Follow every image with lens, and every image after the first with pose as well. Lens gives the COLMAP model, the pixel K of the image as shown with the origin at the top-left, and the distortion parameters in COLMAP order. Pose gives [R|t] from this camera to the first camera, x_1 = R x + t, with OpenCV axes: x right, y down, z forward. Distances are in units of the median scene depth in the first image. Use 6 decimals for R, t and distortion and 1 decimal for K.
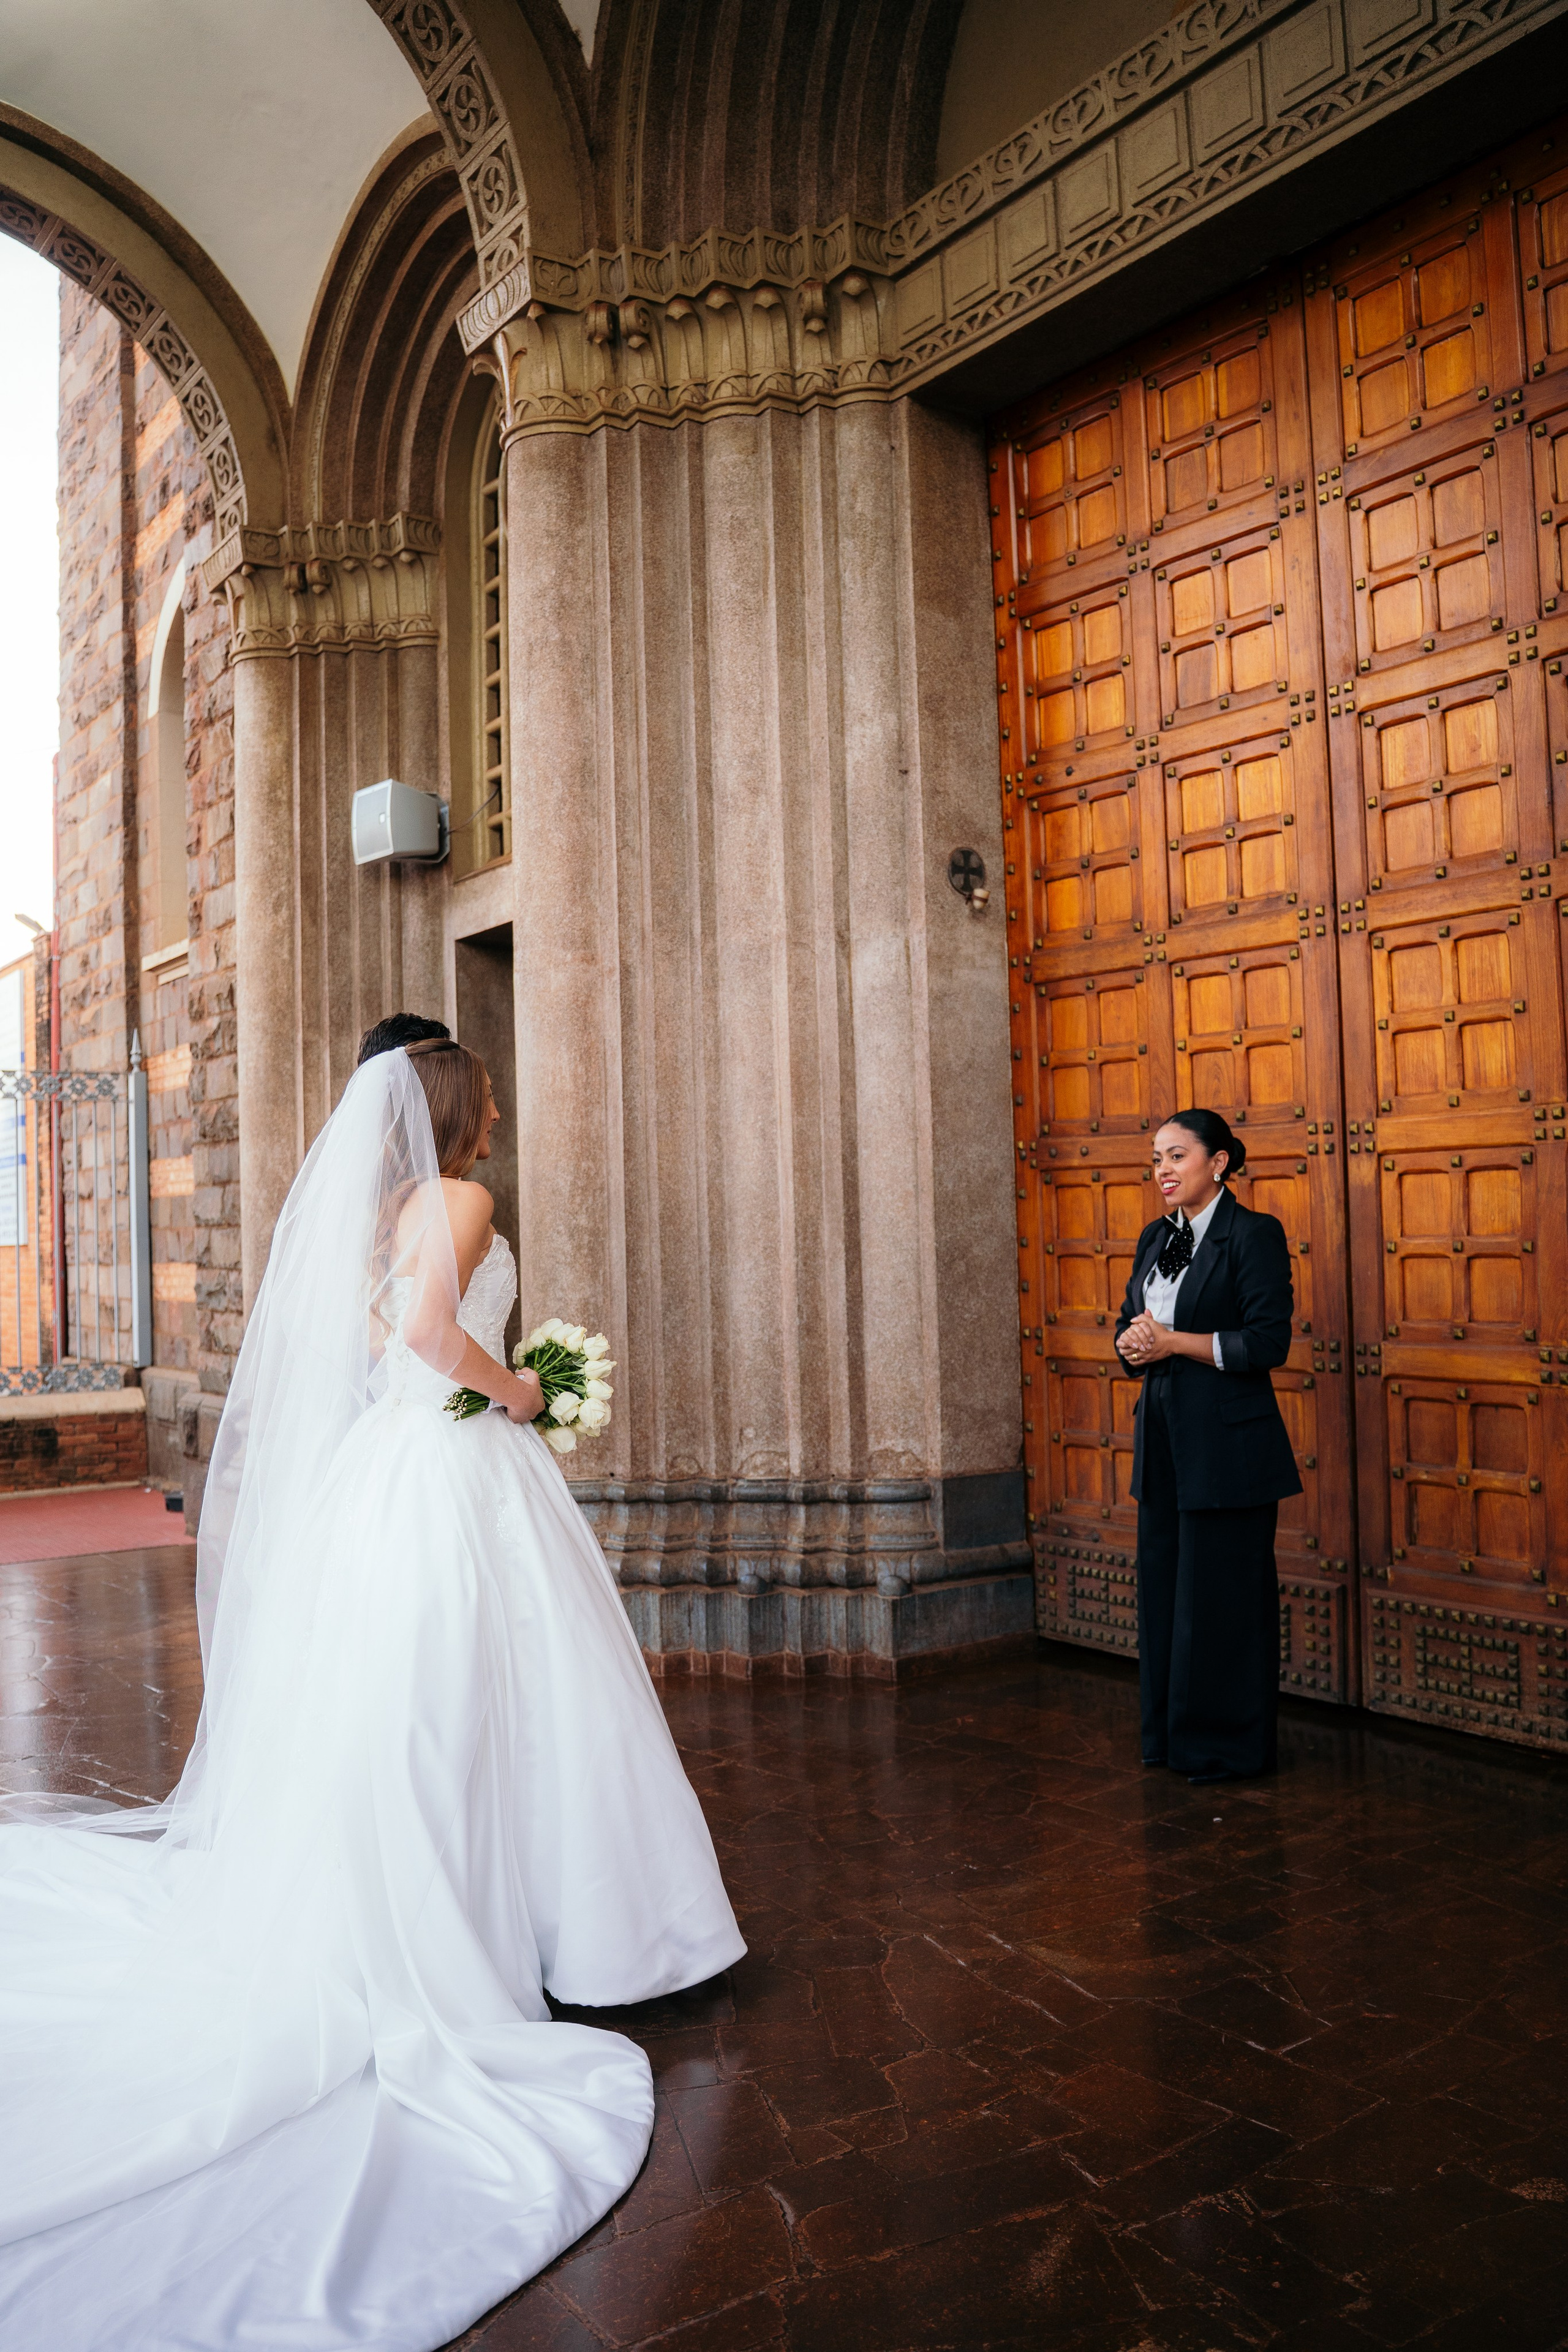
lens RADIAL K [[1898.5, 0, 784.0], [0, 1898.5, 1176.0], [0, 0, 1]] dist [-0.113019, 0.082784]
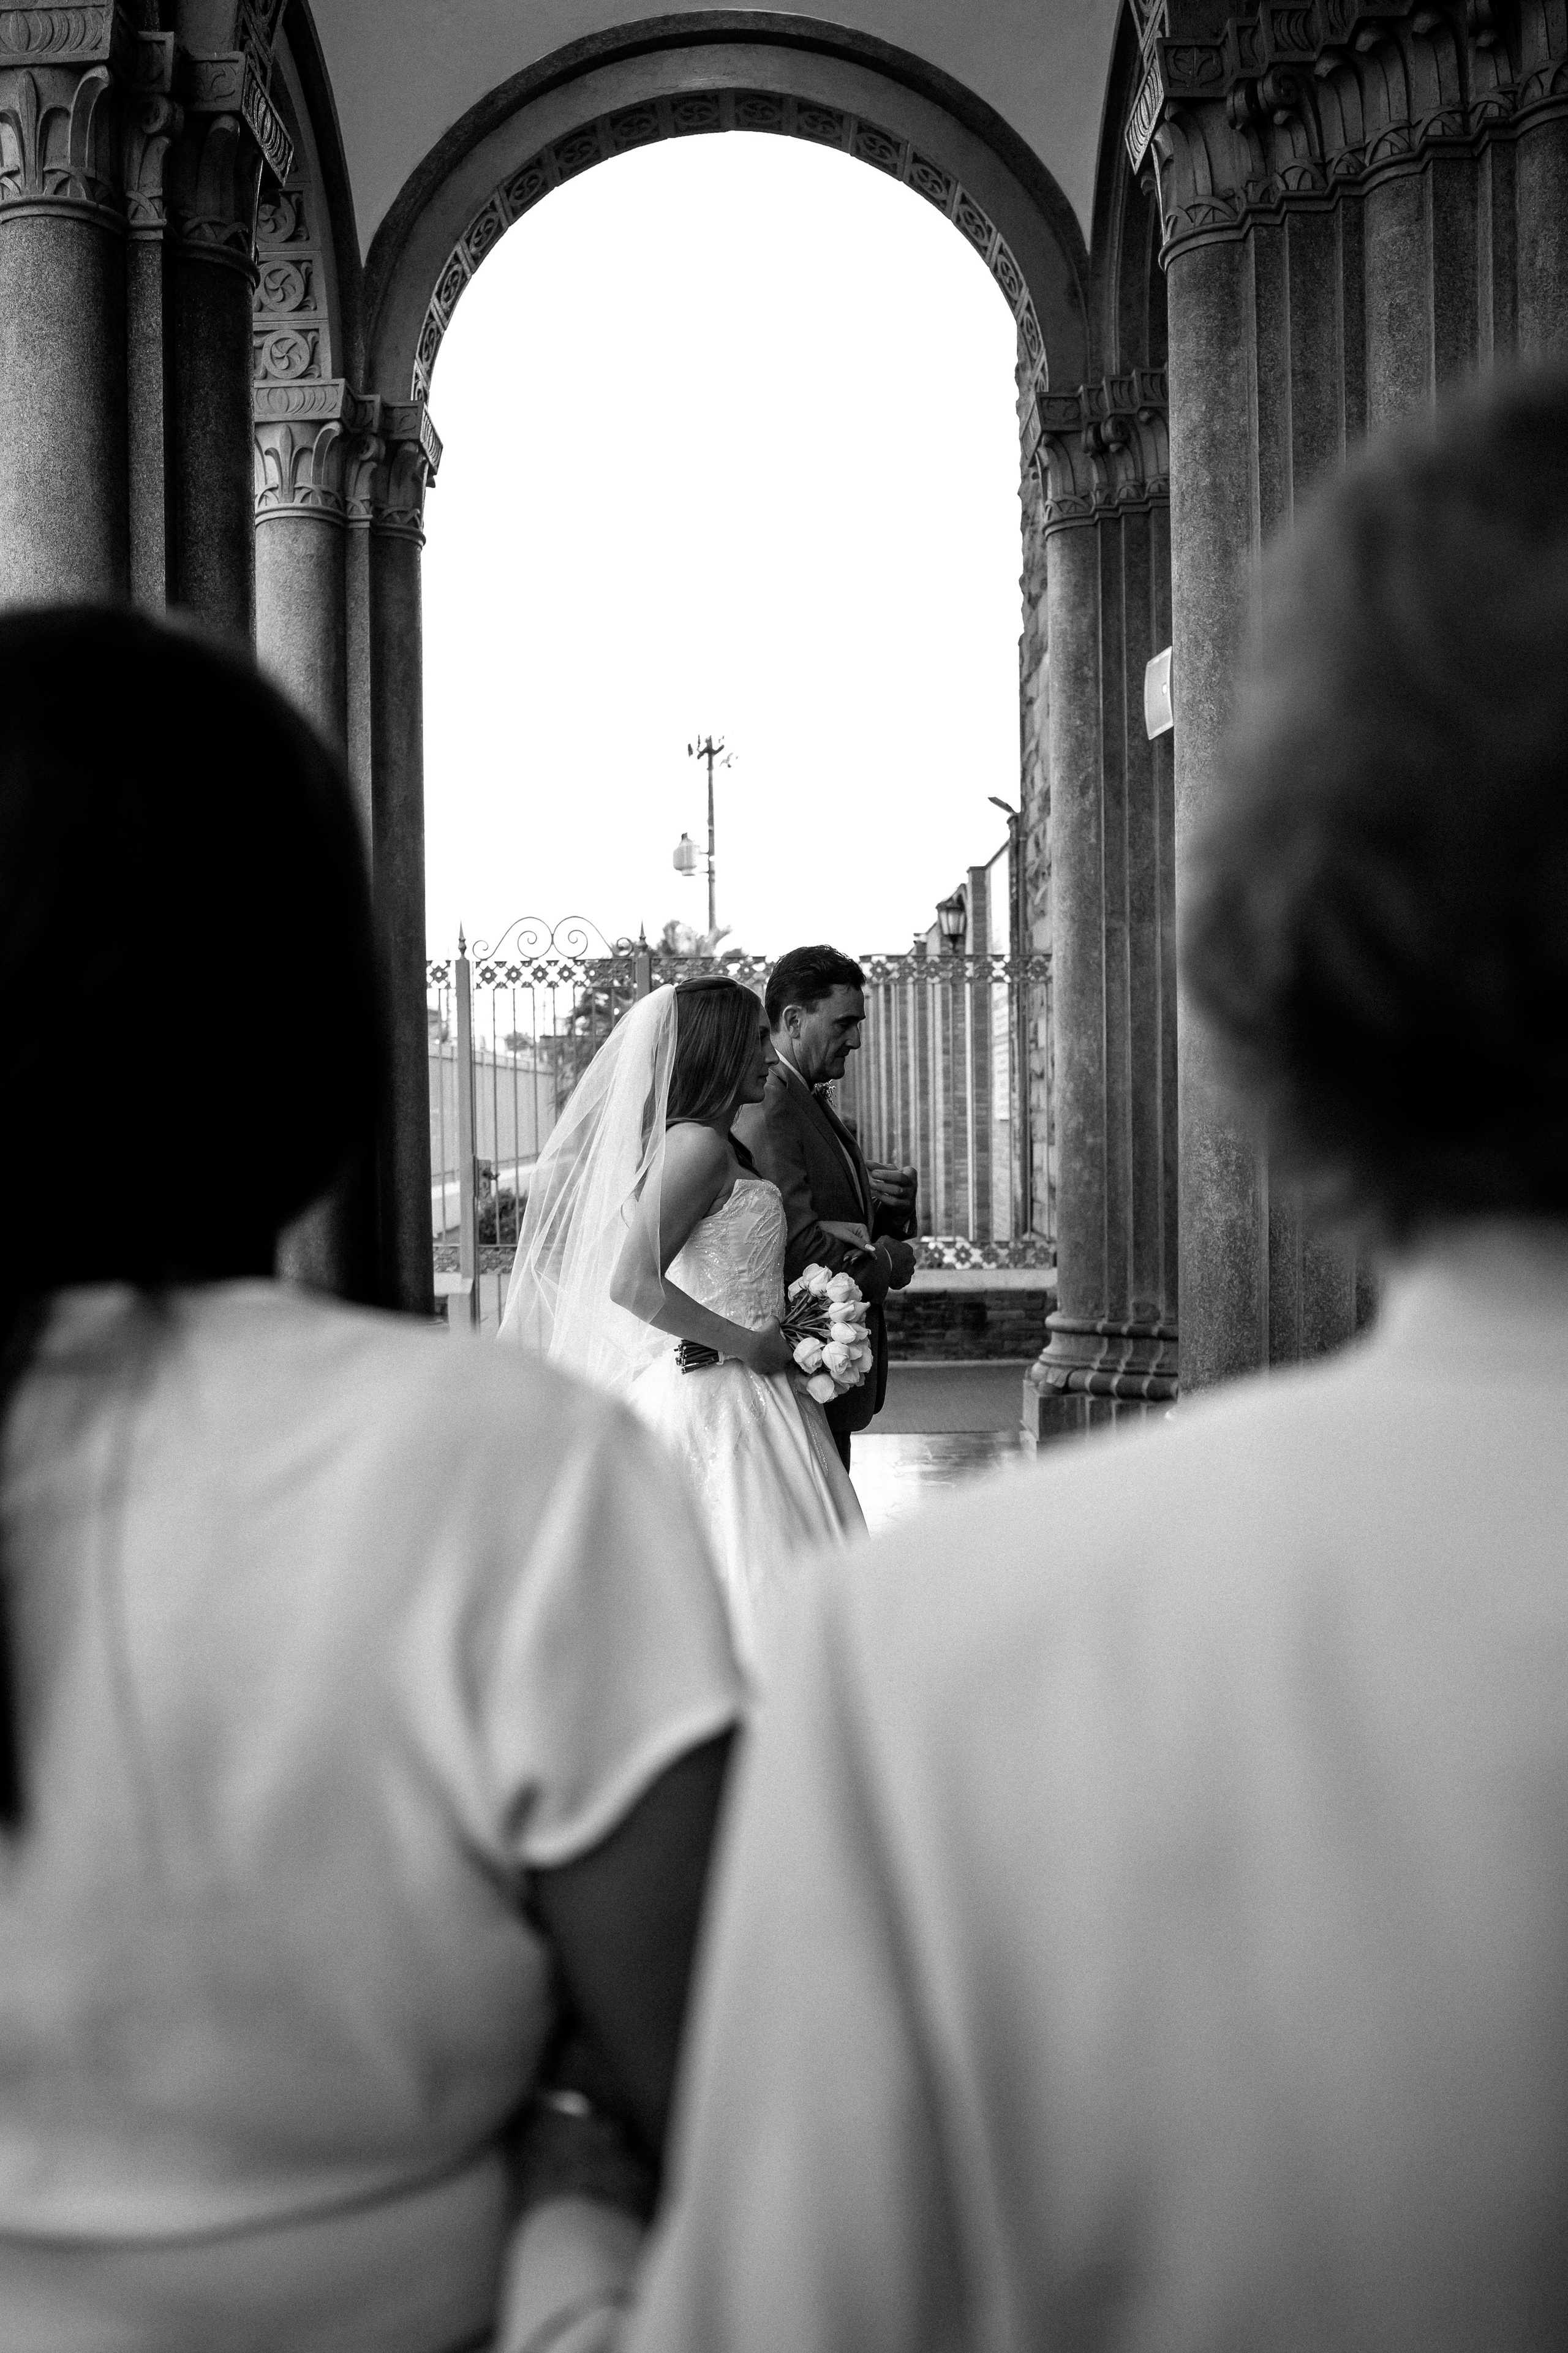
lens RADIAL K [[1949.7, 0, 784.0], [0, 1949.7, 1176.5], [0, 0, 1]] dist [-0.092704, 0.066914]
pose [[0.816864, 0.038941, -0.575514, 0.196135], [0.004038, 0.997308, 0.073213, -0.019501], [0.576816, -0.062130, 0.814508, 0.093243]]
